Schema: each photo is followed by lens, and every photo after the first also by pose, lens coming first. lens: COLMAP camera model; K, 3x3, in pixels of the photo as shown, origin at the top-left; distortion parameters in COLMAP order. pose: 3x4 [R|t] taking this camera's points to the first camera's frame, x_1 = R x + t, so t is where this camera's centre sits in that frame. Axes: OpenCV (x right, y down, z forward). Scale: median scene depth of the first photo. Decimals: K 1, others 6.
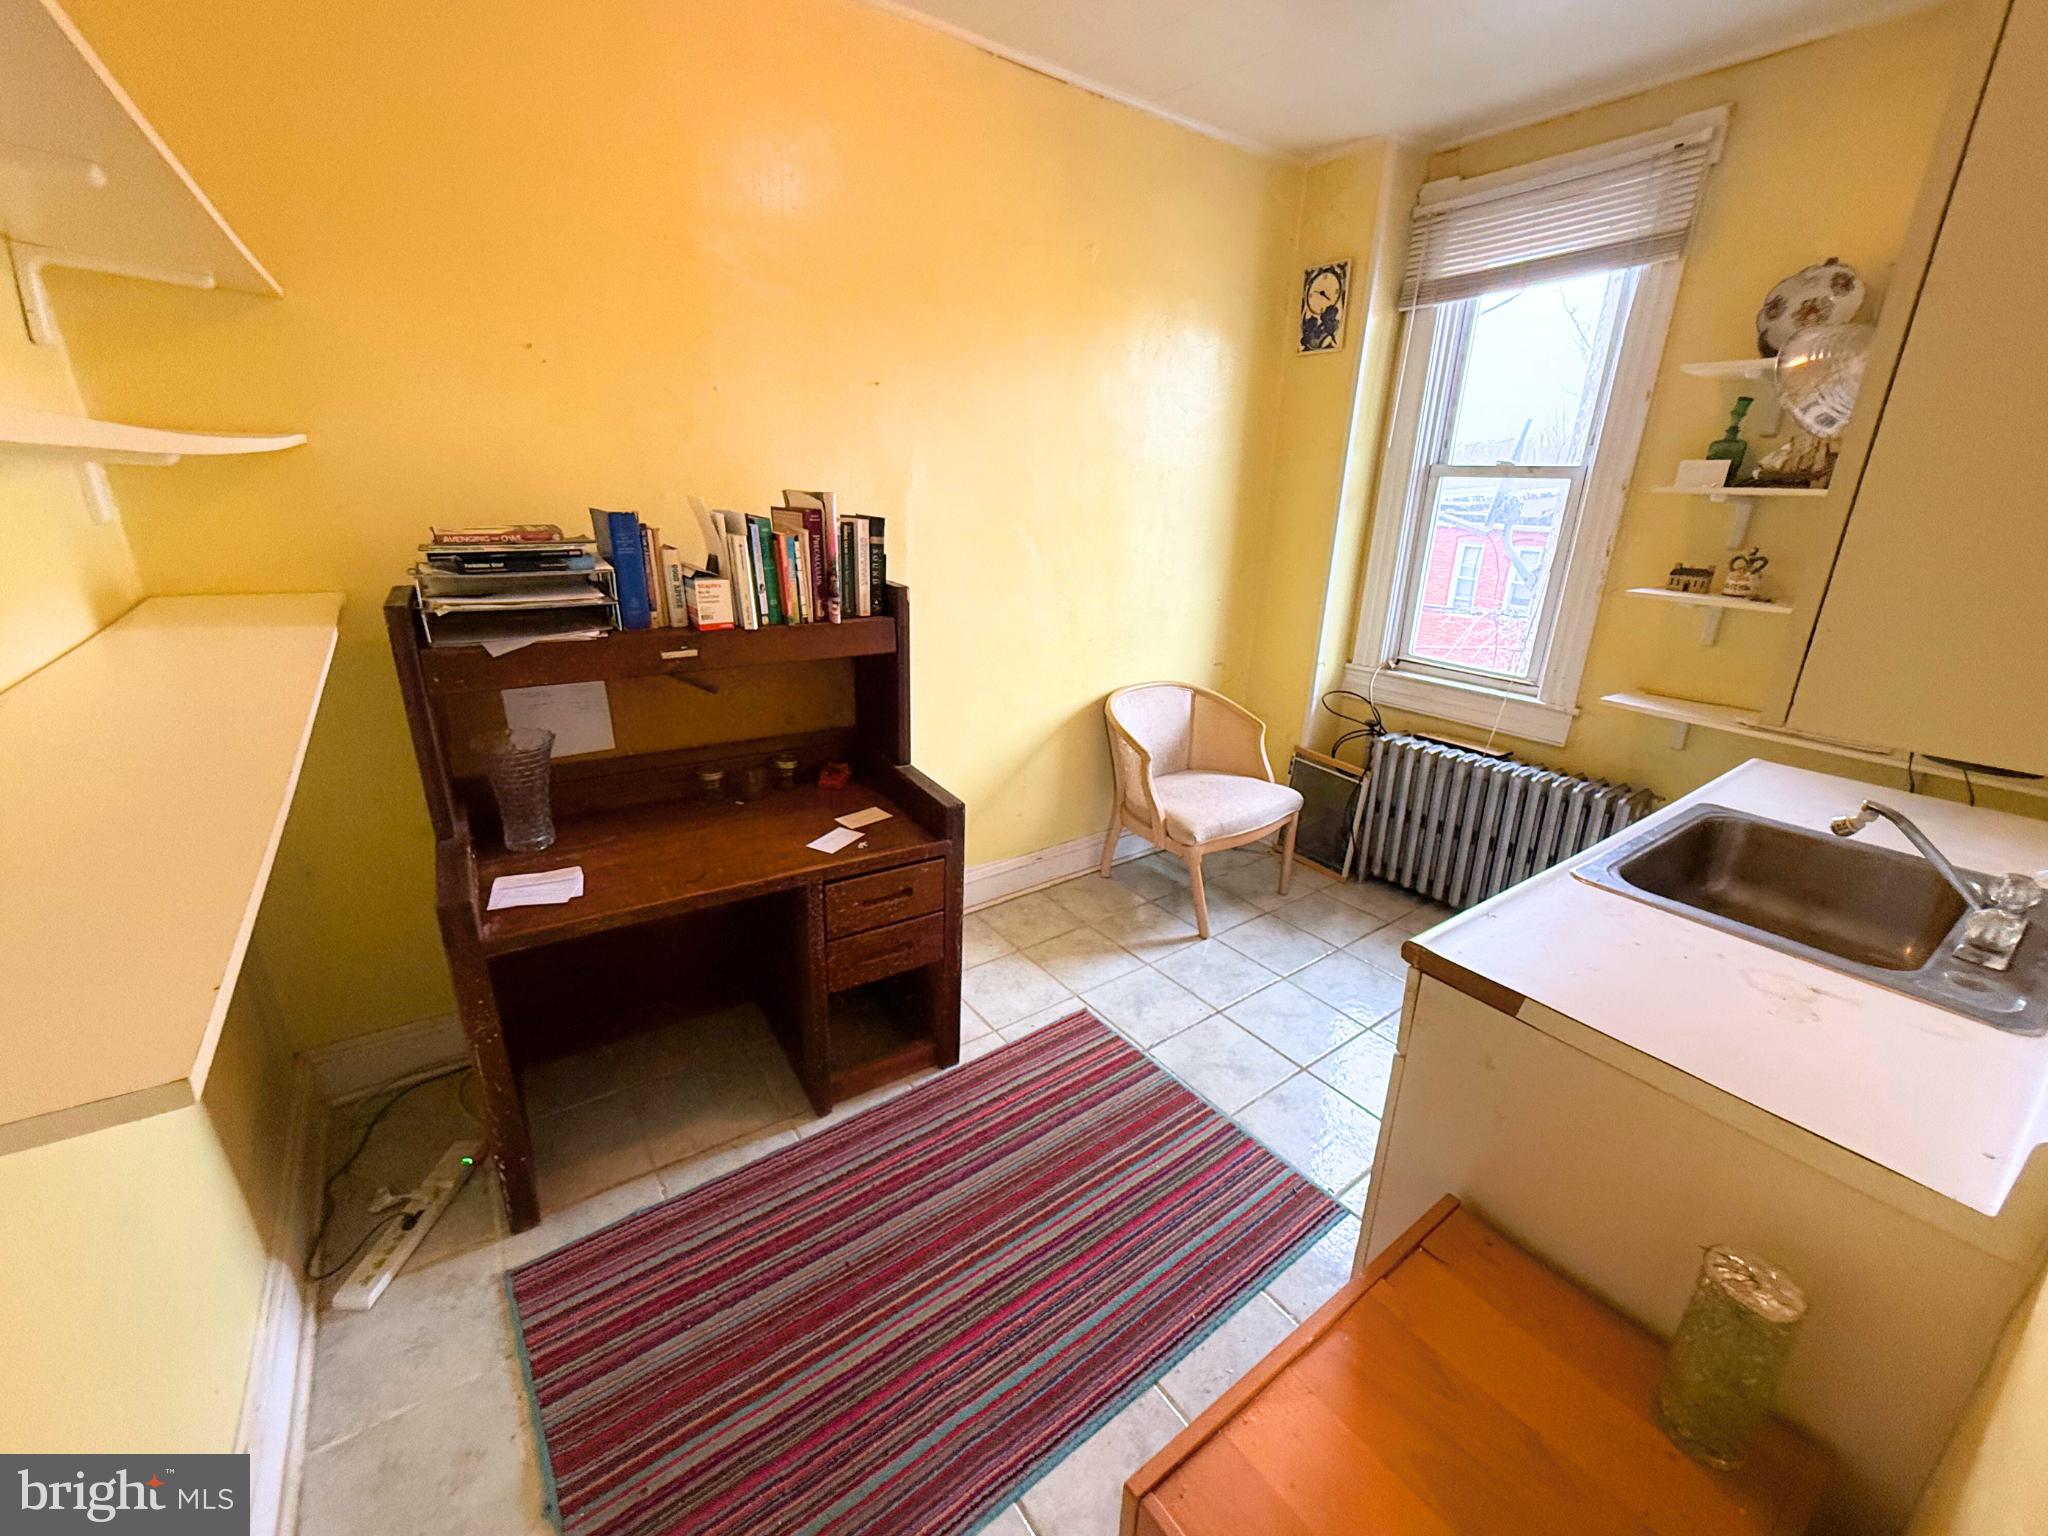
lens RADIAL K [[832.7, 0, 1024.4], [0, 832.7, 765.2], [0, 0, 1]] dist [-0.000444, -0.000855]
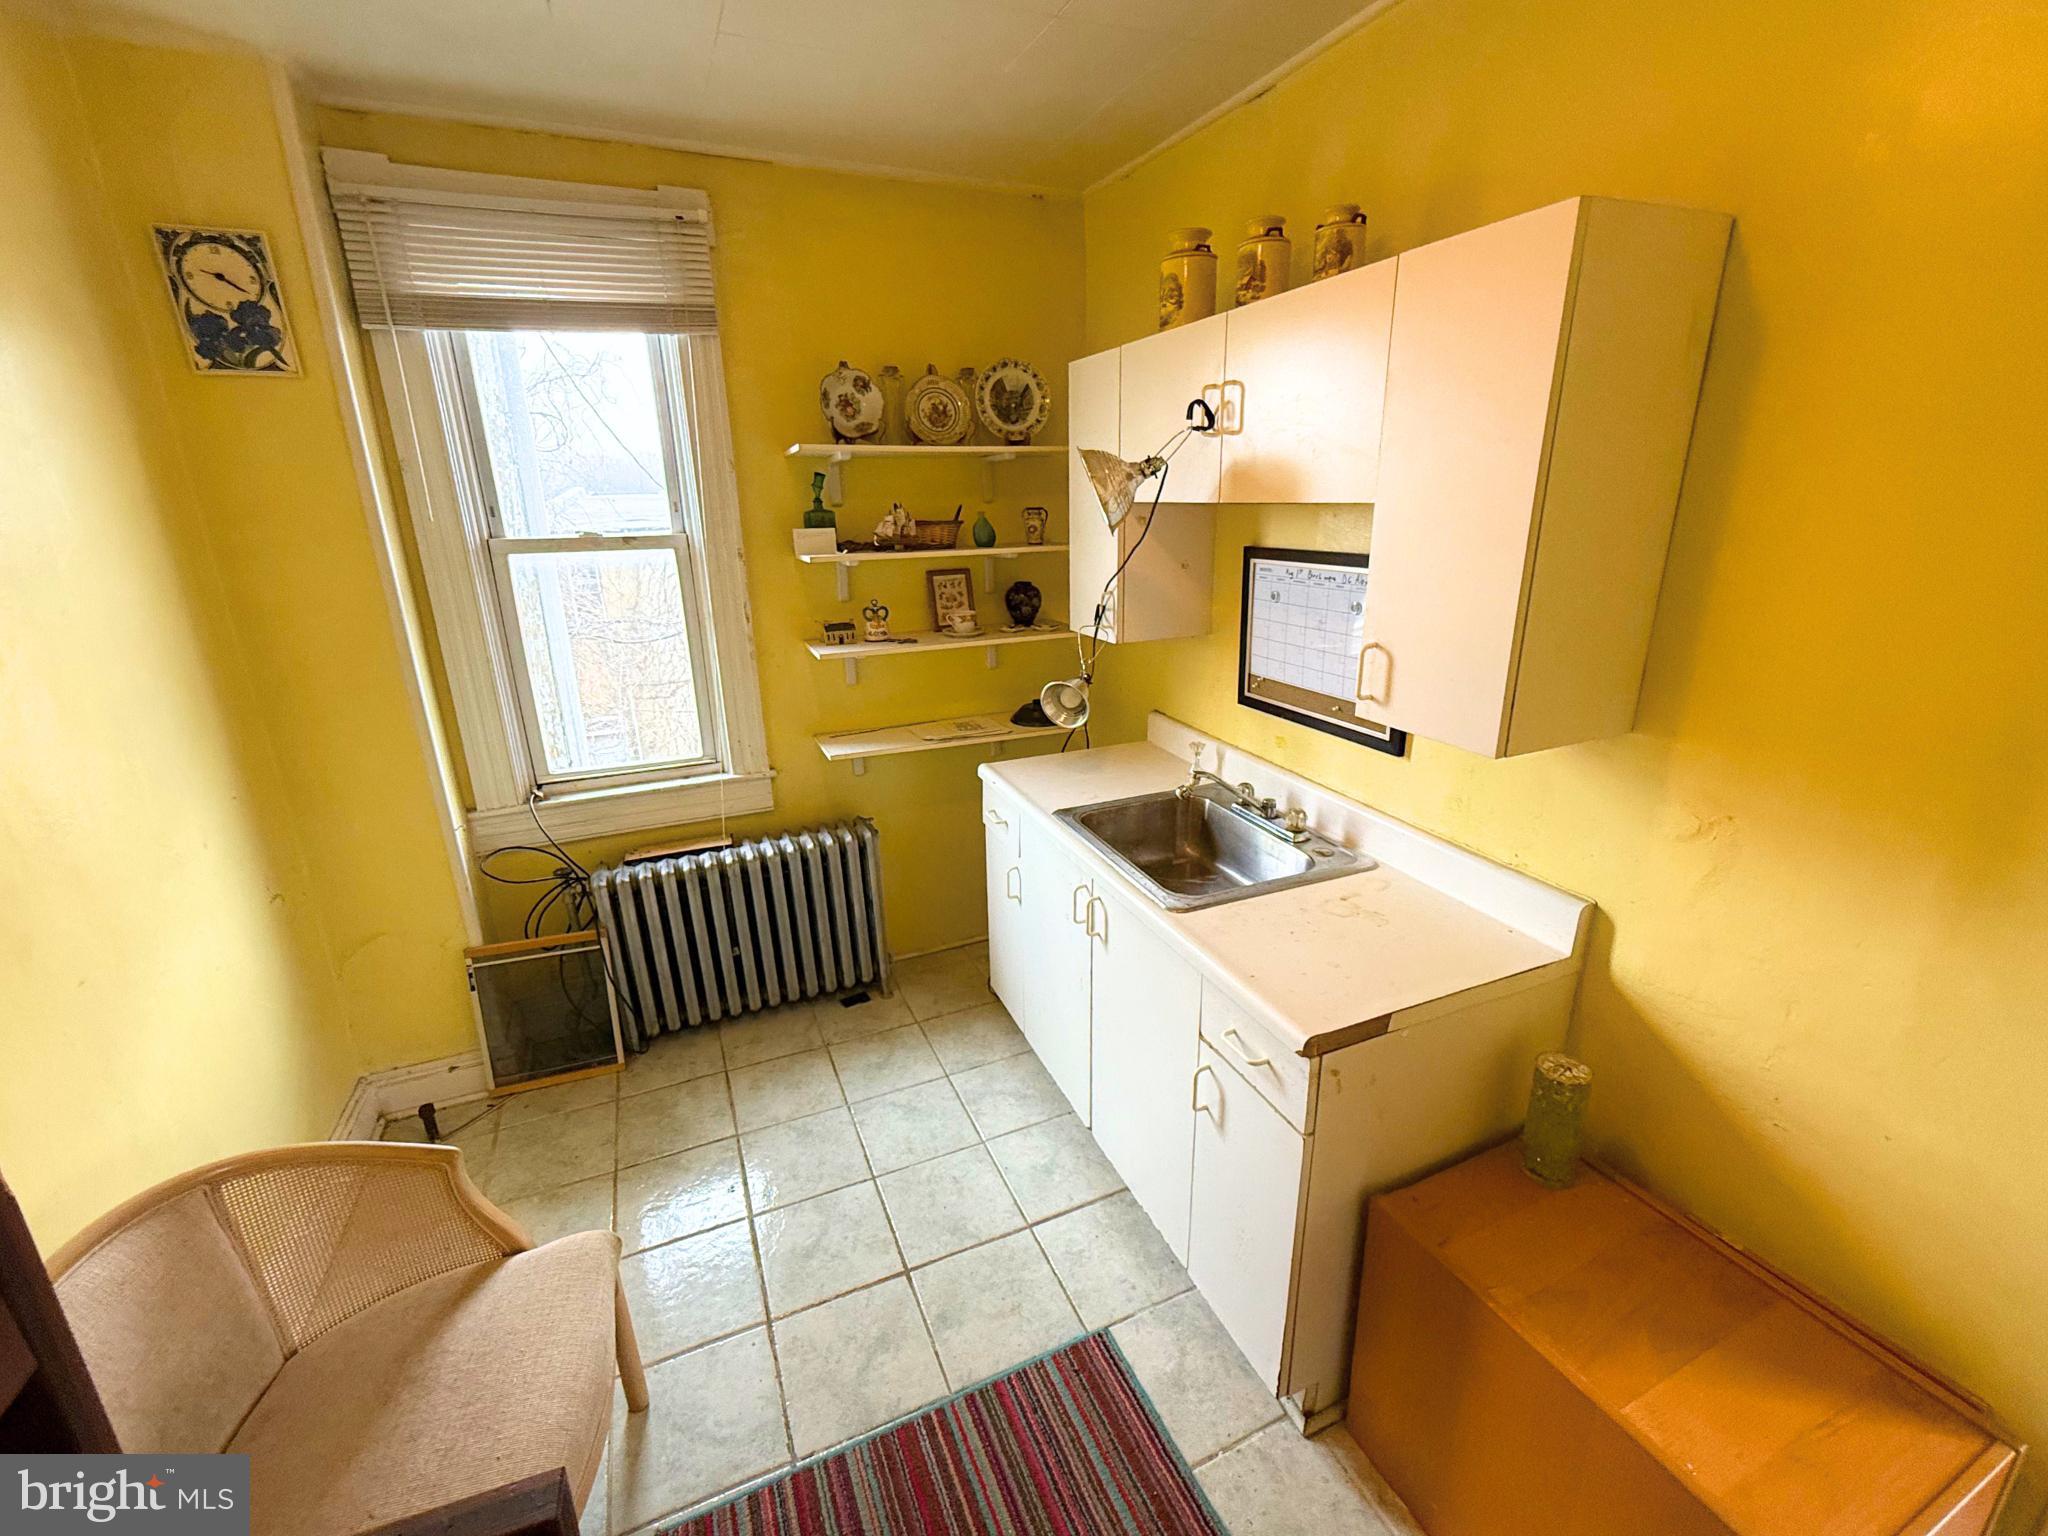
lens RADIAL K [[856.2, 0, 1022.7], [0, 856.2, 765.6], [0, 0, 1]] dist [-0.000827, -0.000101]
pose [[0.207069, -0.318610, 0.924992, -0.225045], [0.338495, 0.910420, 0.237815, -0.215989], [-0.917902, 0.263861, 0.296368, 0.415698]]
